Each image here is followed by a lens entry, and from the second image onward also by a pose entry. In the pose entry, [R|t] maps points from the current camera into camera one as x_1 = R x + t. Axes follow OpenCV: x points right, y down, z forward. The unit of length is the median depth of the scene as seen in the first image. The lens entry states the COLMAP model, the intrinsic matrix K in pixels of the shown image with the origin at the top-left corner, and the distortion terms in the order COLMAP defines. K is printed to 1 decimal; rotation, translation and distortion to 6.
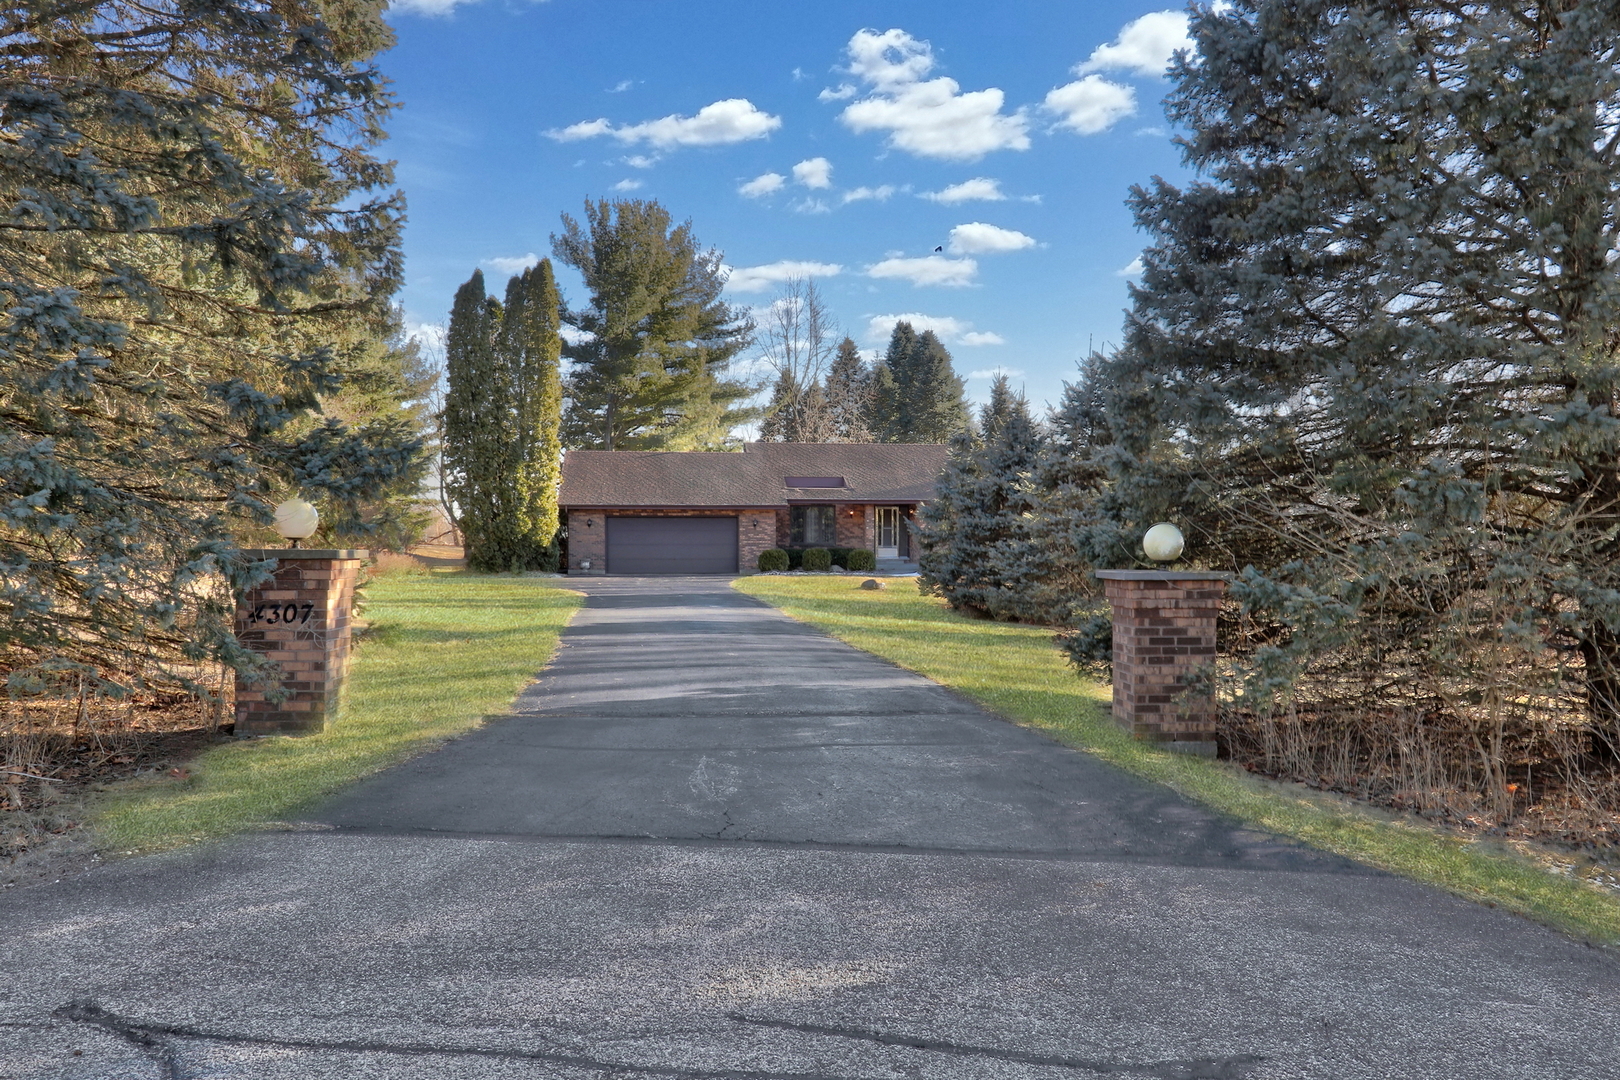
lens RADIAL K [[1201.2, 0, 810.0], [0, 1201.2, 540.0], [0, 0, 1]] dist [0.000638, 0.000027]
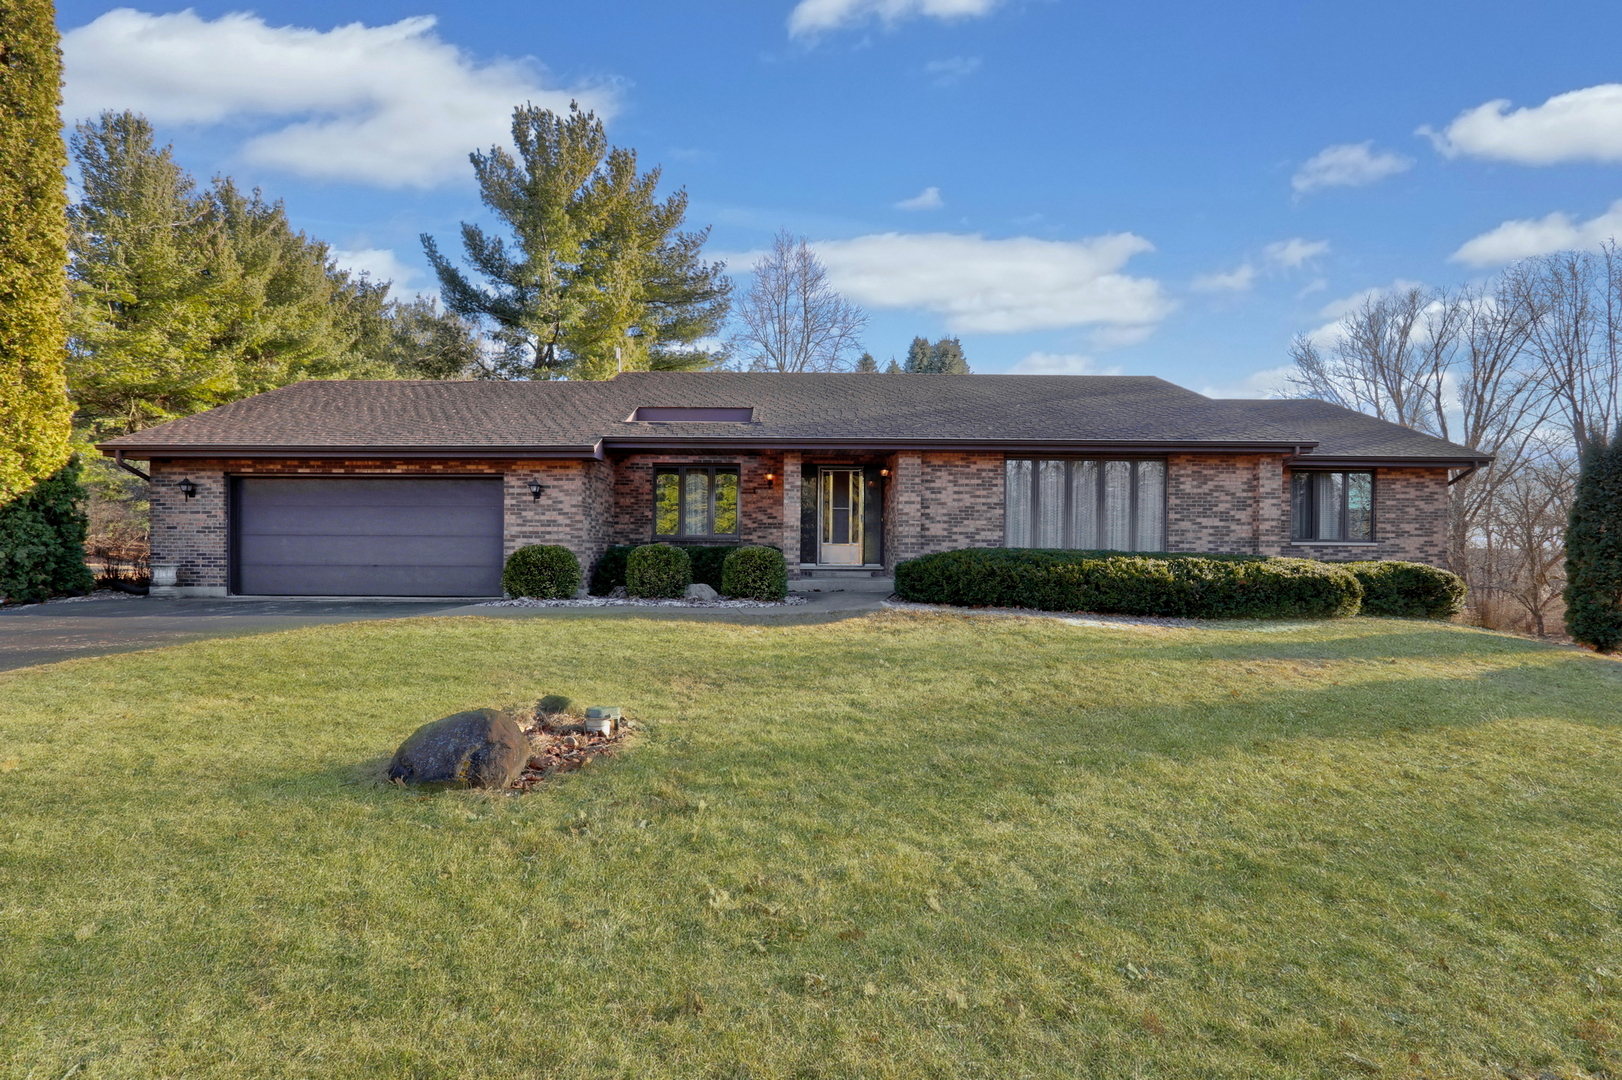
lens RADIAL K [[751.2, 0, 811.0], [0, 751.2, 540.0], [0, 0, 1]] dist [-0.012399, 0.001013]
pose [[0.996042, 0.005329, -0.088725, 0.084478], [-0.006700, 0.999863, -0.015160, 0.008967], [0.088632, 0.015694, 0.995941, 0.720425]]
